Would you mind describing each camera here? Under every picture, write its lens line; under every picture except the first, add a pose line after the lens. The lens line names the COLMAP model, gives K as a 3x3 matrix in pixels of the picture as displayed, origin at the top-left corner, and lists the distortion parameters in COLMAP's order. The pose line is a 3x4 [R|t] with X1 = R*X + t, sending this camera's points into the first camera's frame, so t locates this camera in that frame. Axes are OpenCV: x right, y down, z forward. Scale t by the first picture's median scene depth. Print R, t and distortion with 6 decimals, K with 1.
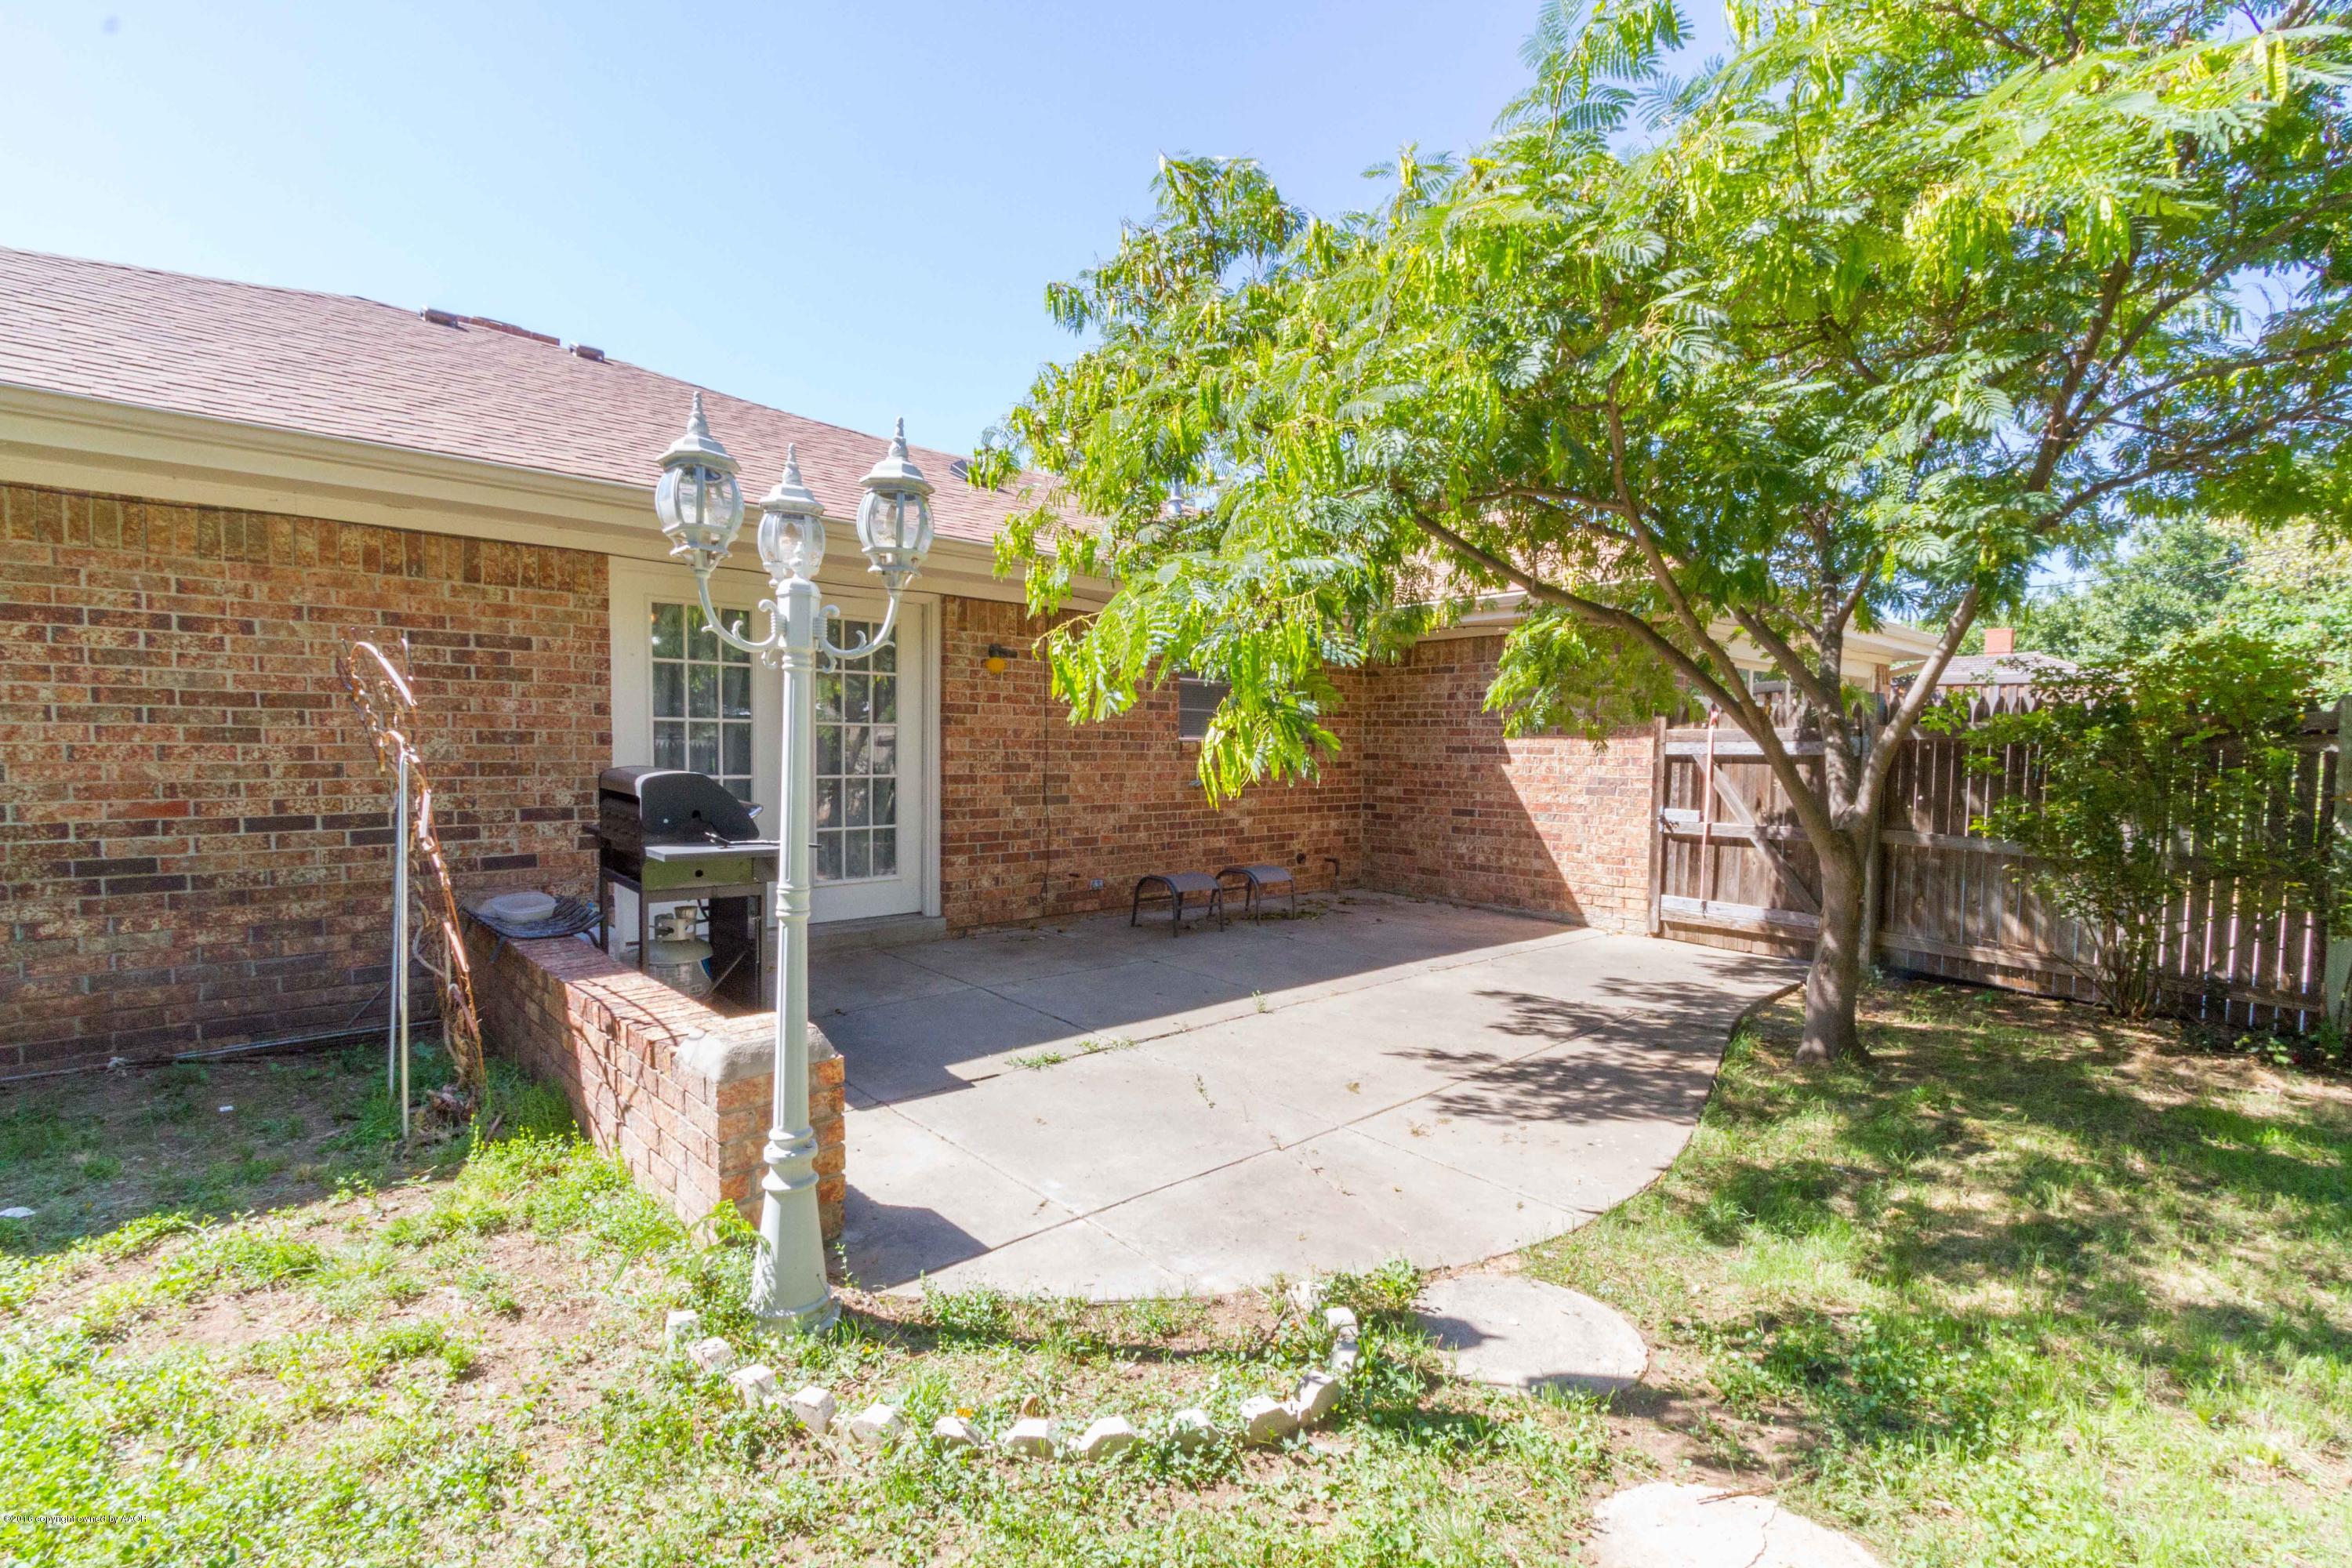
lens RADIAL K [[1086.3, 0, 1169.5], [0, 1086.3, 790.5], [0, 0, 1]] dist [-0.002768, -0.002428]
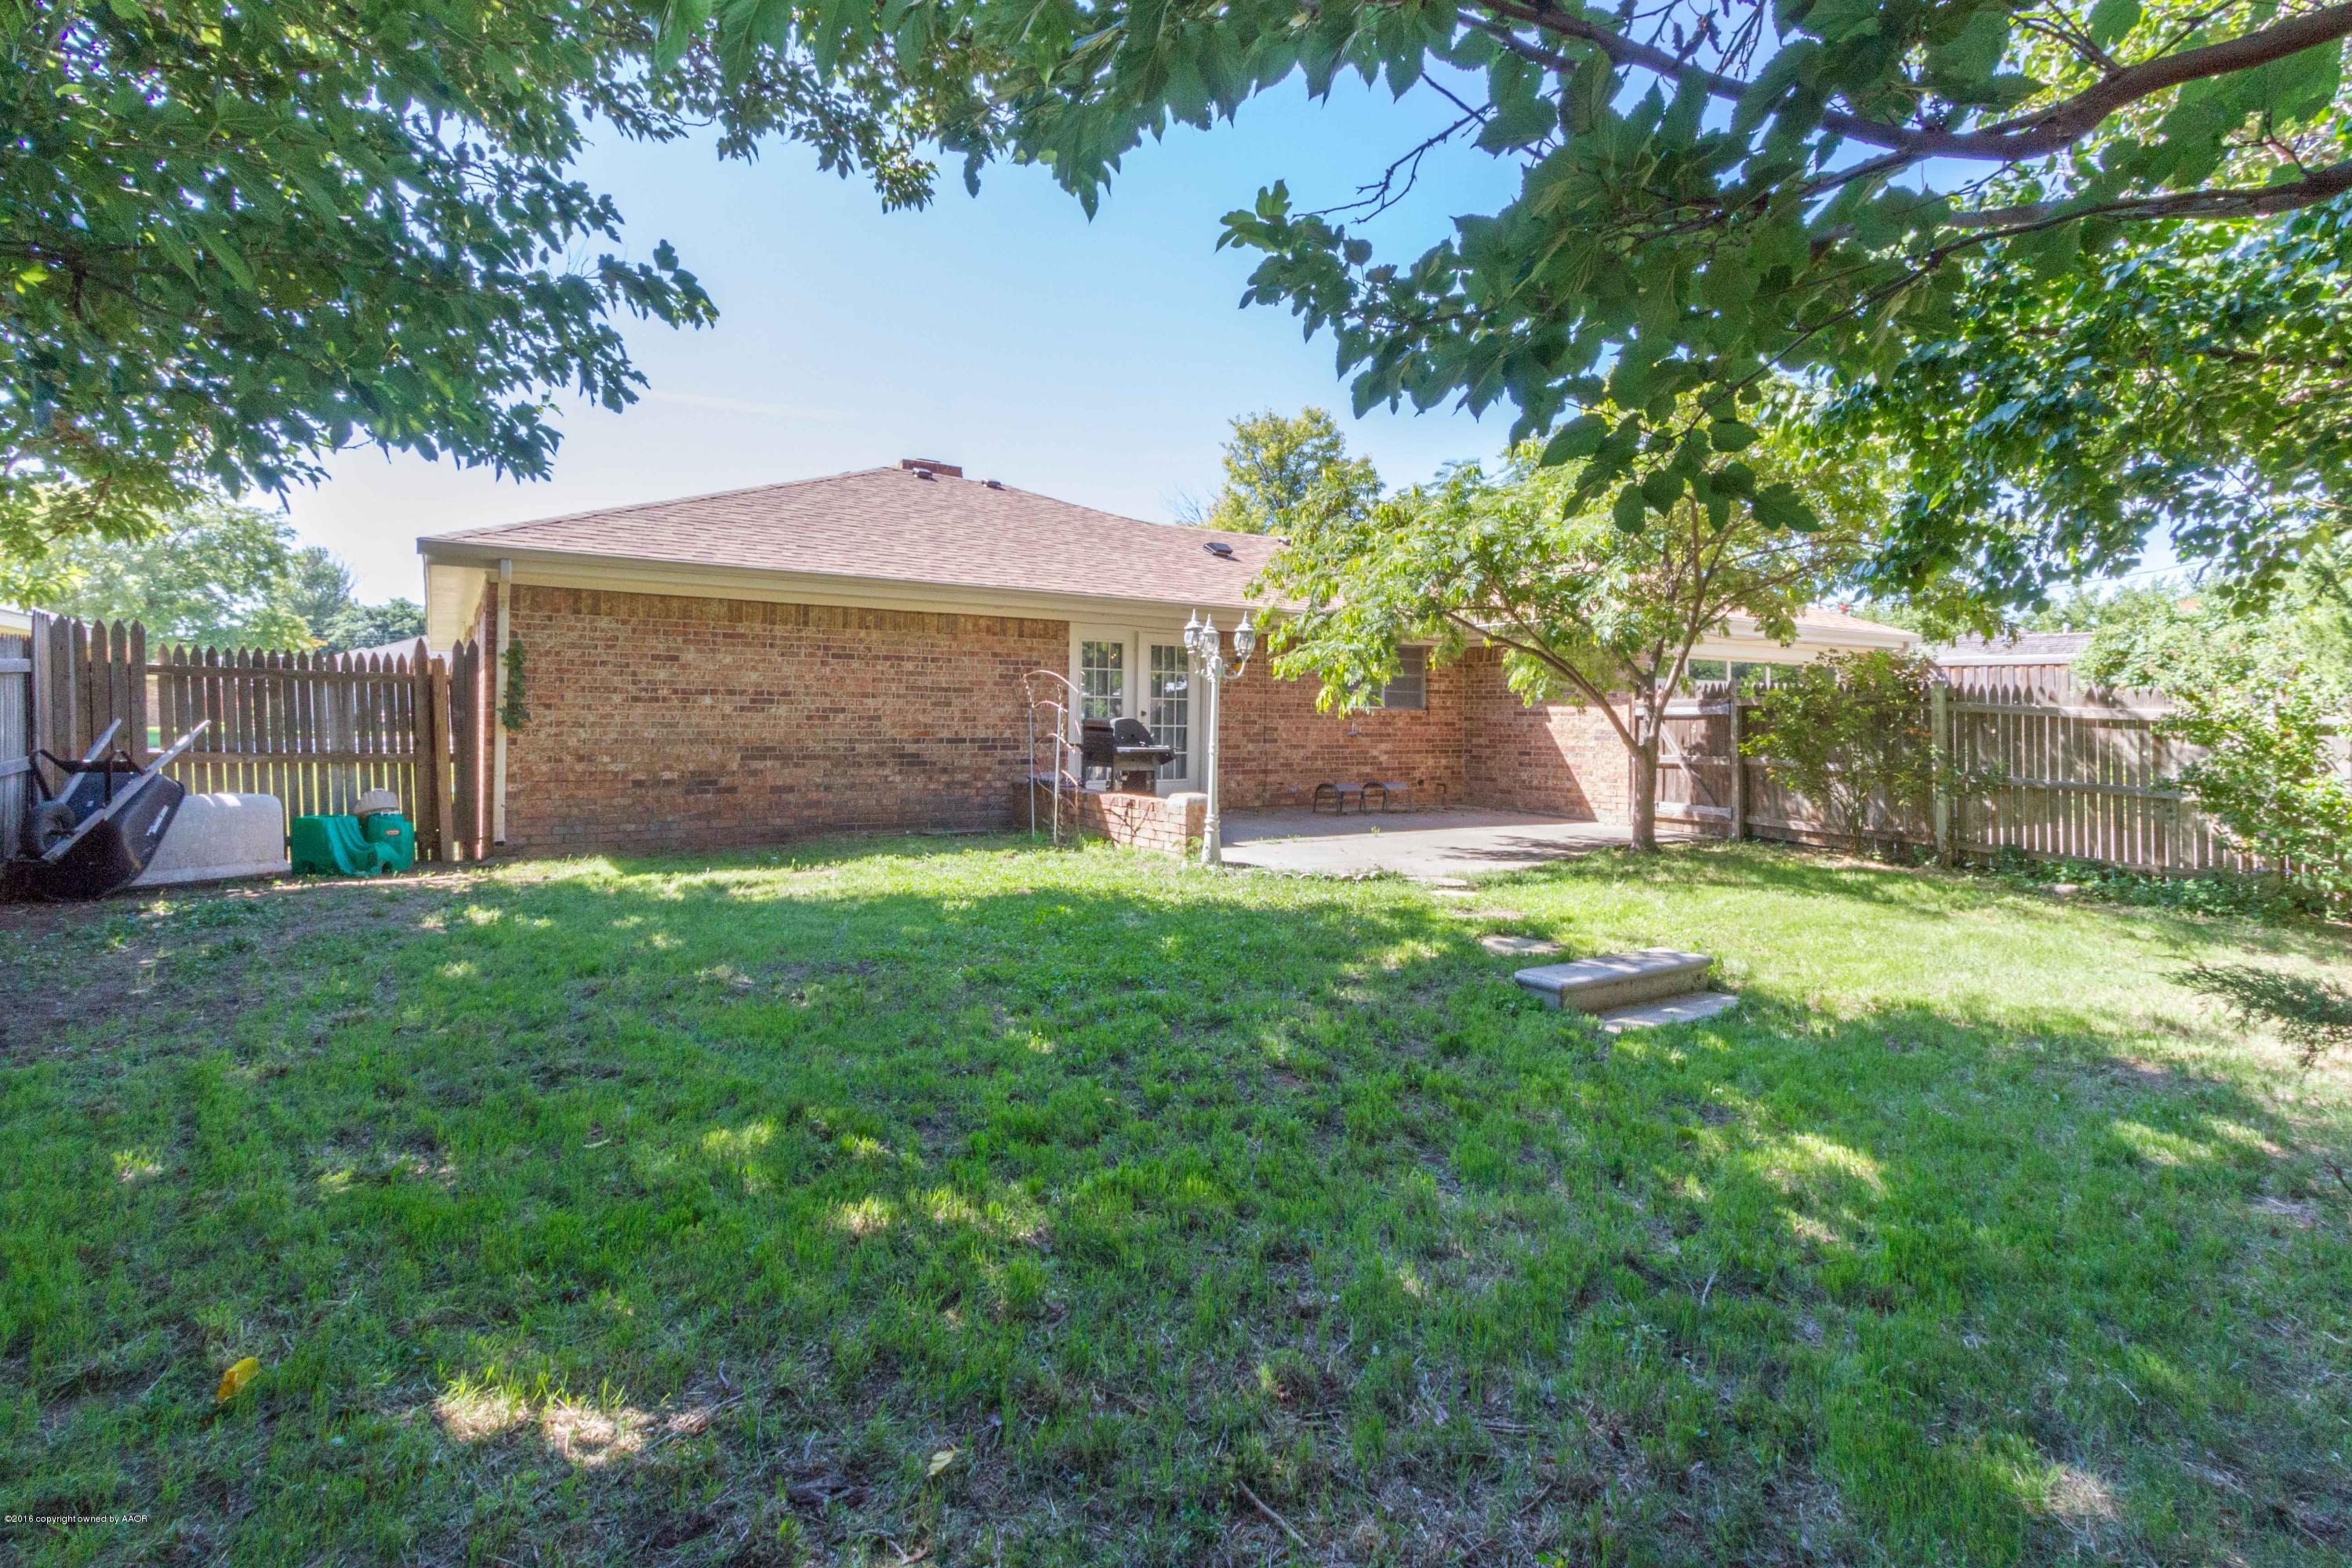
lens RADIAL K [[1086.3, 0, 1162.4], [0, 1086.3, 761.2], [0, 0, 1]] dist [-0.002768, -0.002428]
pose [[0.984314, 0.004161, -0.176375, 0.037080], [-0.005339, 0.999967, -0.006203, 0.055574], [0.176343, 0.007048, 0.984304, -0.818764]]
